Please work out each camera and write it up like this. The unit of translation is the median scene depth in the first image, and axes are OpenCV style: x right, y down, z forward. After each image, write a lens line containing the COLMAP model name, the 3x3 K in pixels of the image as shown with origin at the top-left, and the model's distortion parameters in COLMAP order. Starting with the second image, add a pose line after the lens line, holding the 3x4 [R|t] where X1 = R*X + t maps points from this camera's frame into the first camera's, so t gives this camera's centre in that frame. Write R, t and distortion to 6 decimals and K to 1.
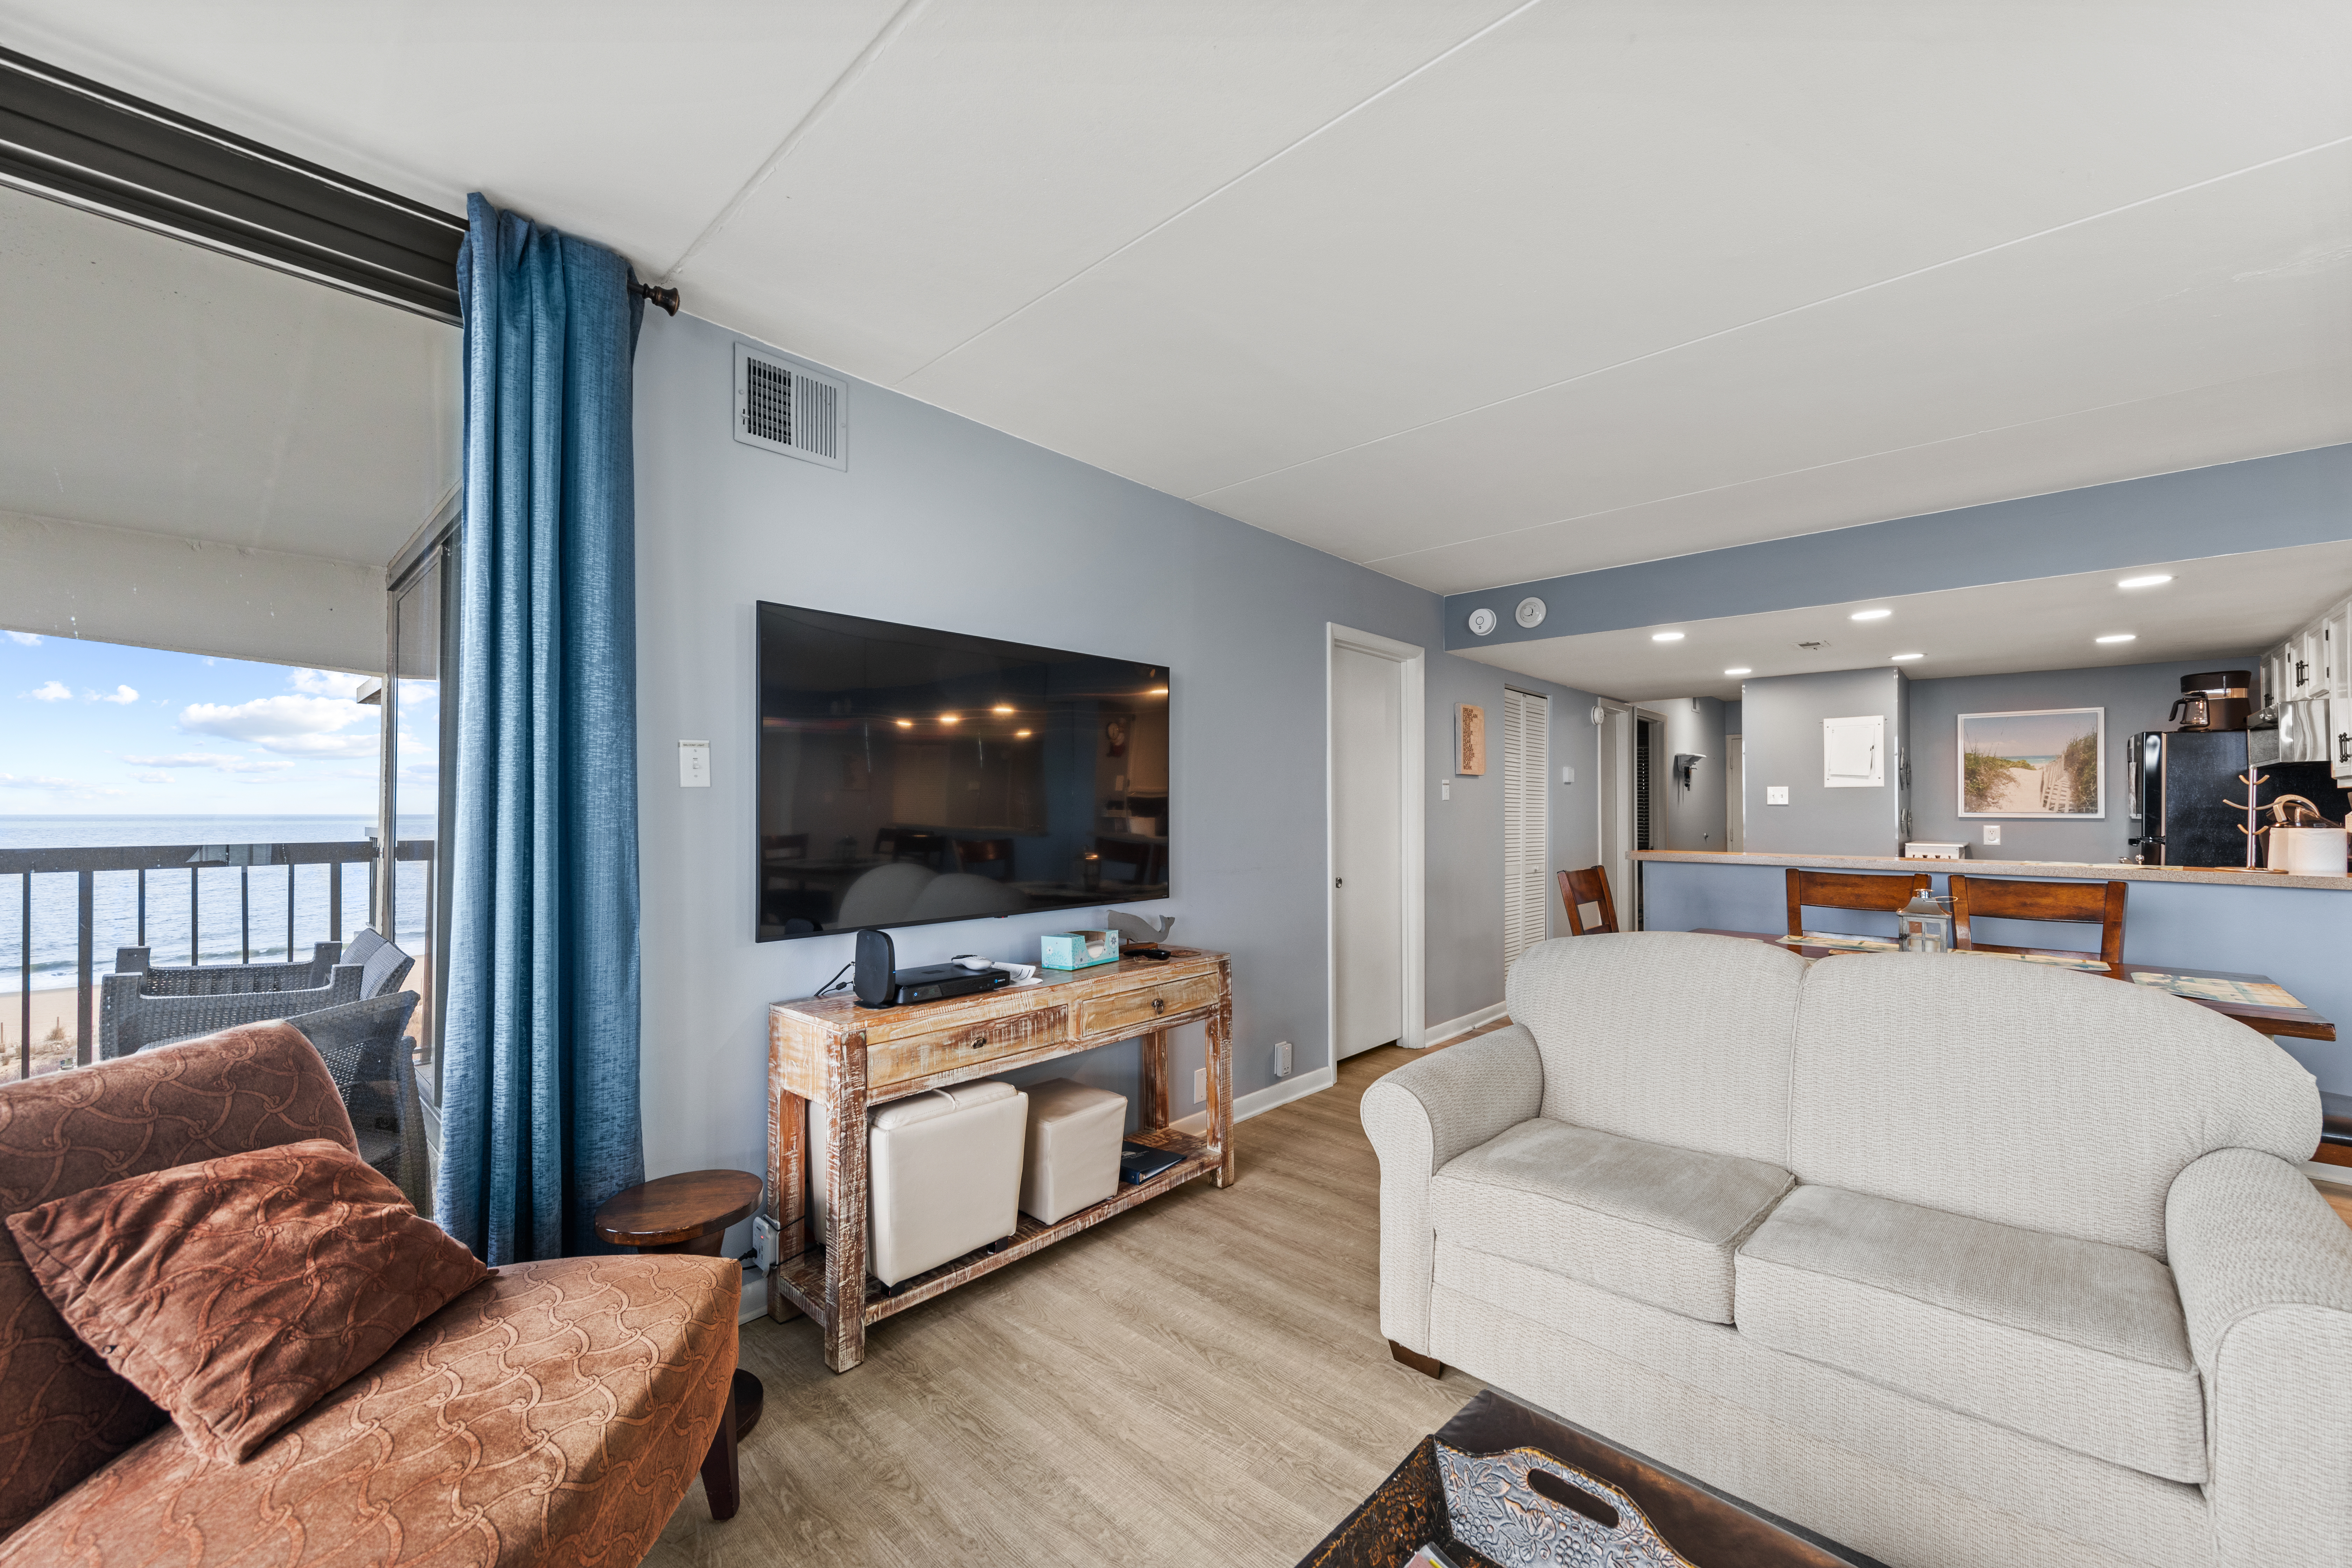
lens RADIAL K [[923.9, 0, 1176.0], [0, 923.9, 784.0], [0, 0, 1]] dist [-0.001090, -0.000089]
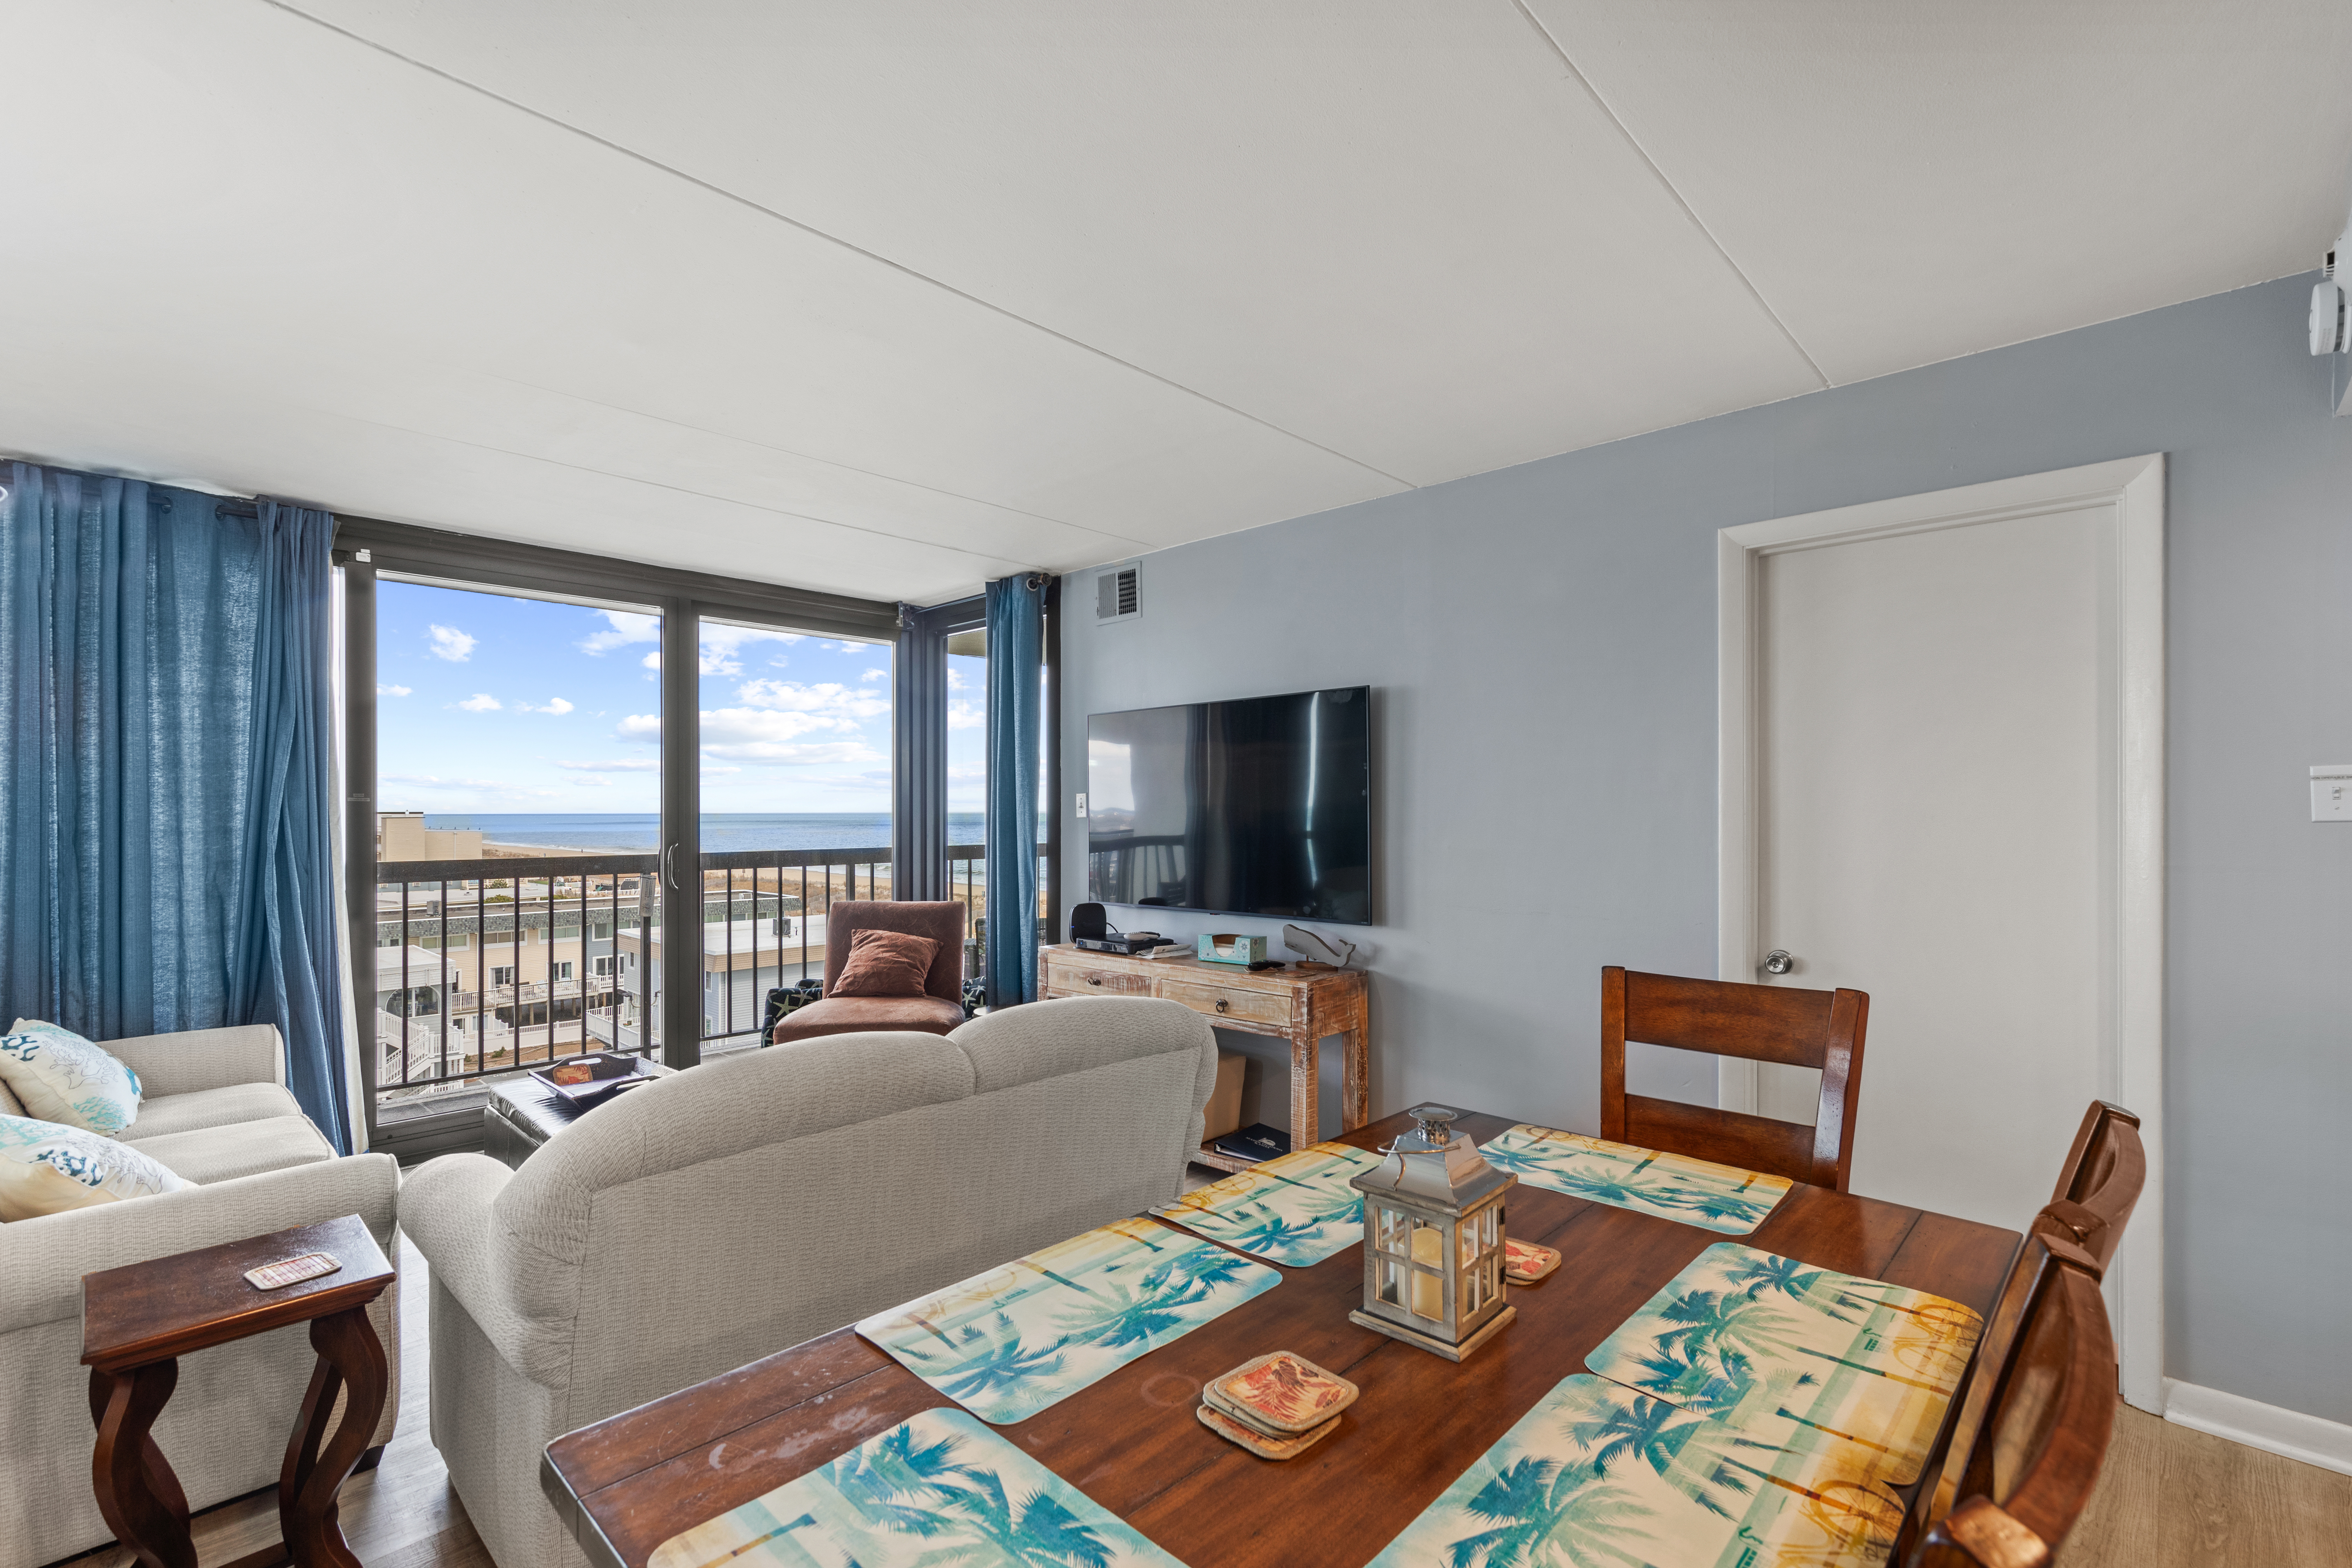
lens RADIAL K [[1039.7, 0, 1173.5], [0, 1039.7, 827.0], [0, 0, 1]] dist [-0.000199, -0.000019]
pose [[-0.015030, 0.001226, -0.999886, 1.514911], [0.018950, 0.999820, 0.000941, 0.018992], [0.999707, -0.018934, -0.015051, 1.145619]]
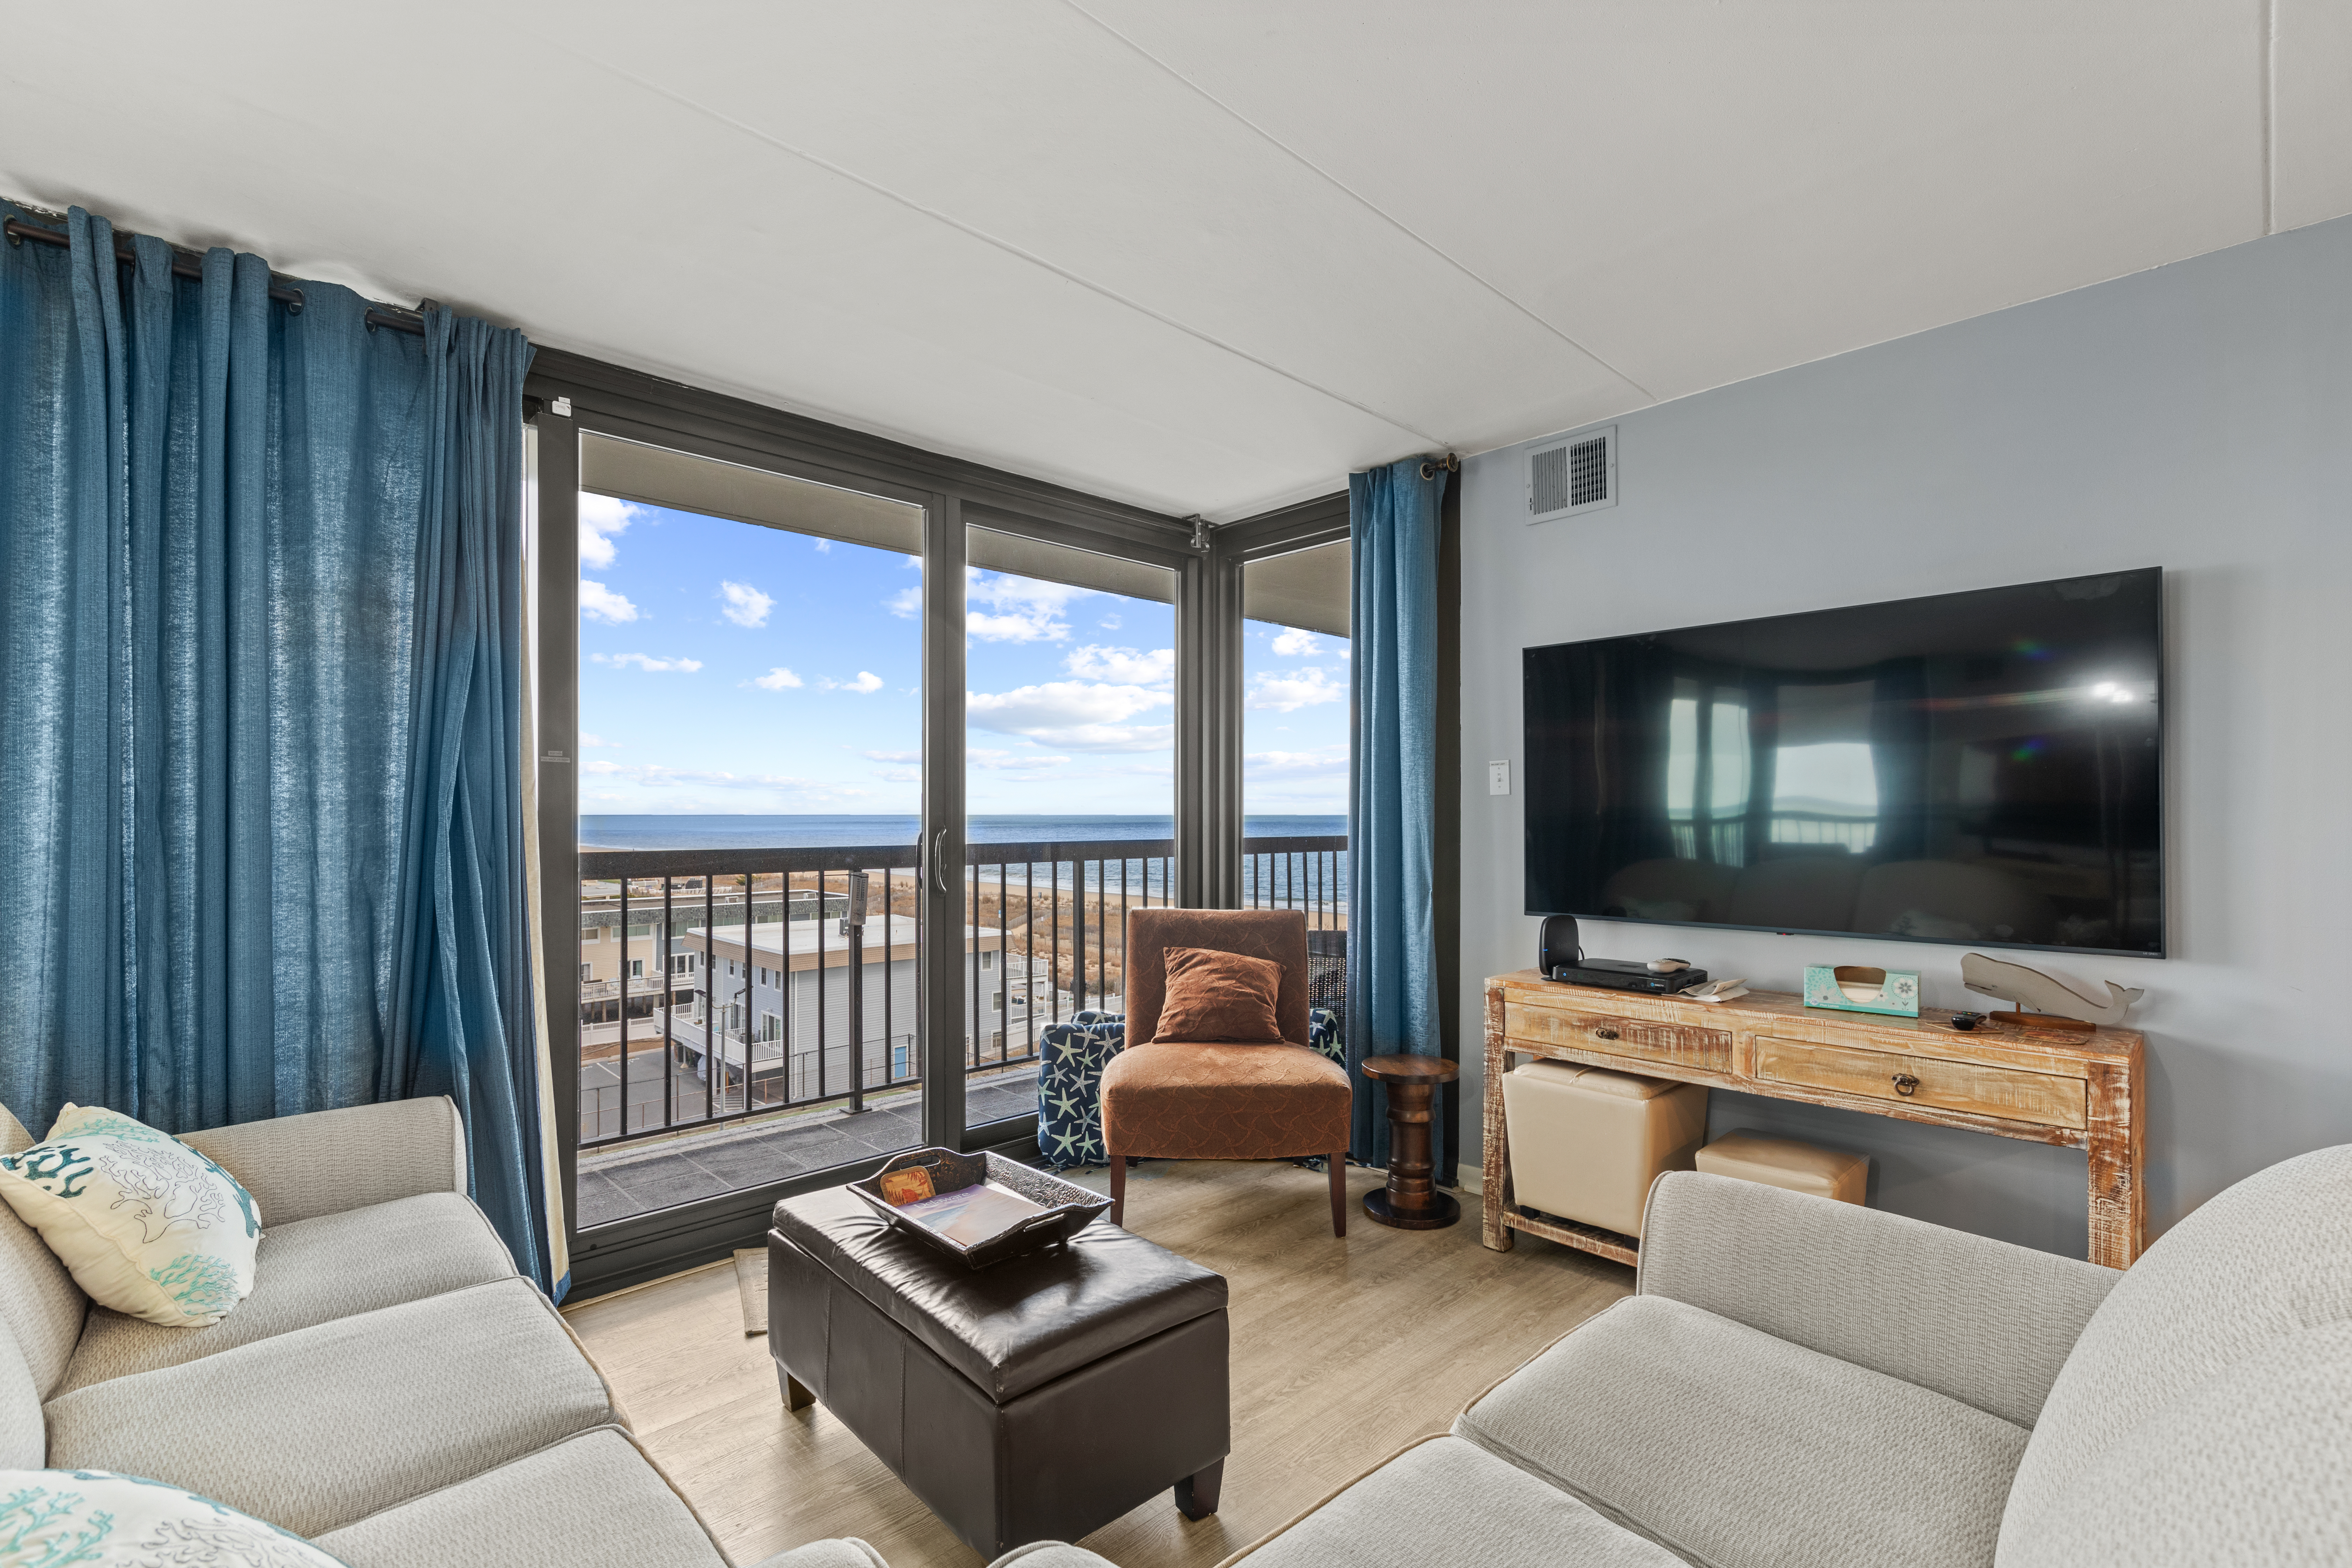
lens RADIAL K [[1050.4, 0, 1175.0], [0, 1050.4, 826.7], [0, 0, 1]] dist [0.000313, -0.000594]
pose [[-0.068542, -0.000457, -0.997648, 0.988759], [0.016748, 0.999858, -0.001609, 0.038430], [0.997508, -0.016819, -0.068525, 0.587947]]
